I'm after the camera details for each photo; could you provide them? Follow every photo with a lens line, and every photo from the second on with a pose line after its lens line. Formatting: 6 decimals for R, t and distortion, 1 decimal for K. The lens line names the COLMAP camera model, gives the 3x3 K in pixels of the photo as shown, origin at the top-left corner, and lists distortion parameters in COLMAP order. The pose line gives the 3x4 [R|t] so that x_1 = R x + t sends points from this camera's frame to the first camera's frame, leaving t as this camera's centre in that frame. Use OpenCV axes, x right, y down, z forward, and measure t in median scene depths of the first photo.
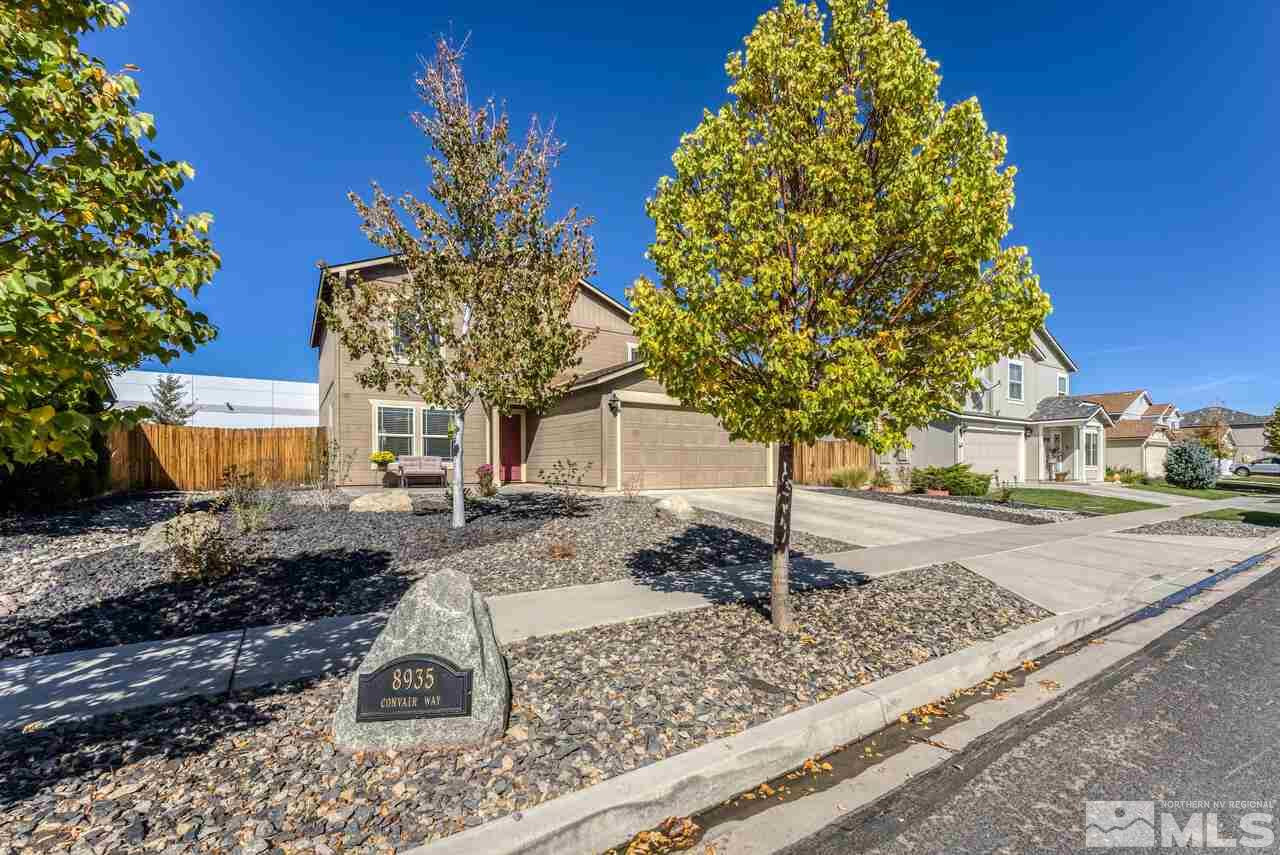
lens RADIAL K [[510.5, 0, 640.3], [0, 510.5, 467.6], [0, 0, 1]] dist [-0.003515, -0.000022]
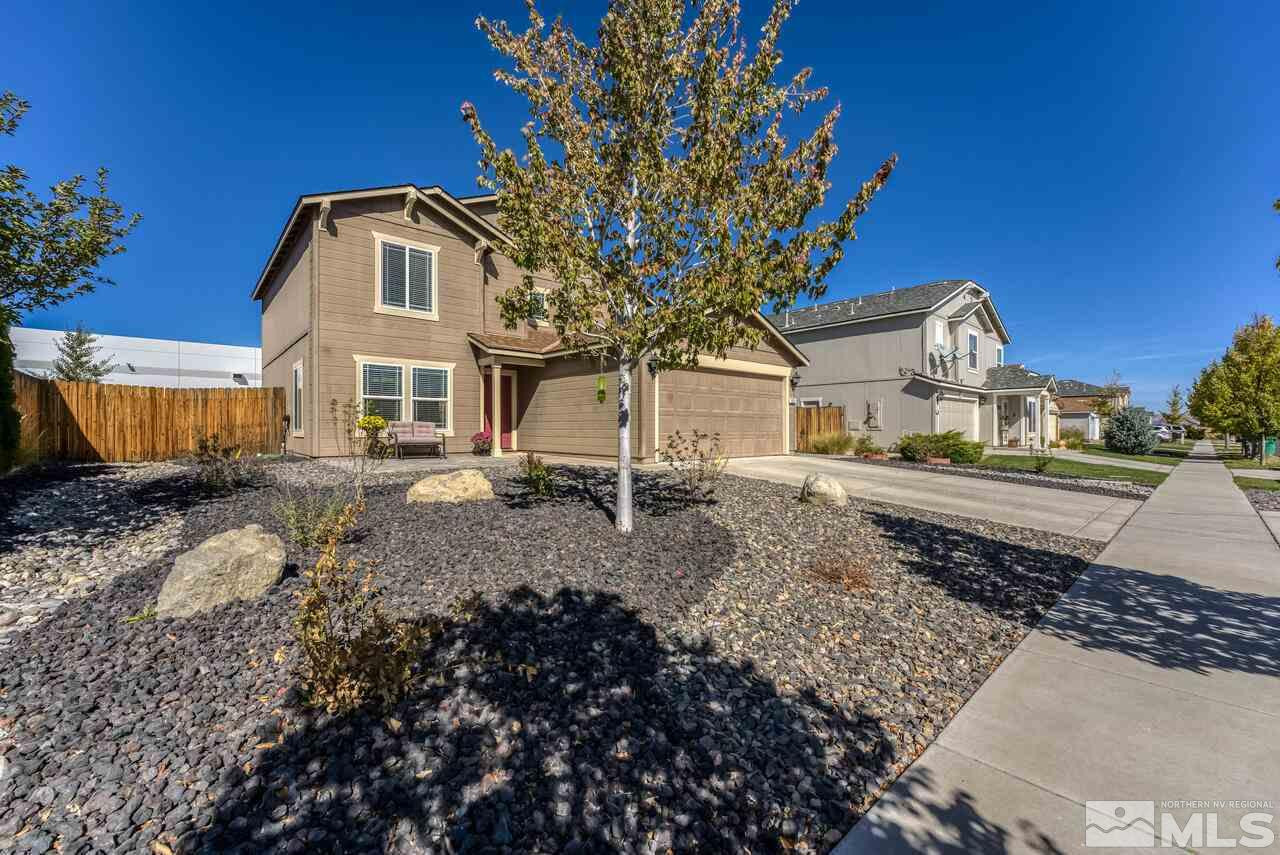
lens RADIAL K [[510.5, 0, 642.4], [0, 510.5, 429.7], [0, 0, 1]] dist [-0.003515, -0.000022]
pose [[0.995223, 0.002360, 0.097596, -0.122749], [-0.001748, 0.999978, -0.006352, -0.004222], [-0.097609, 0.006151, 0.995206, 0.098315]]
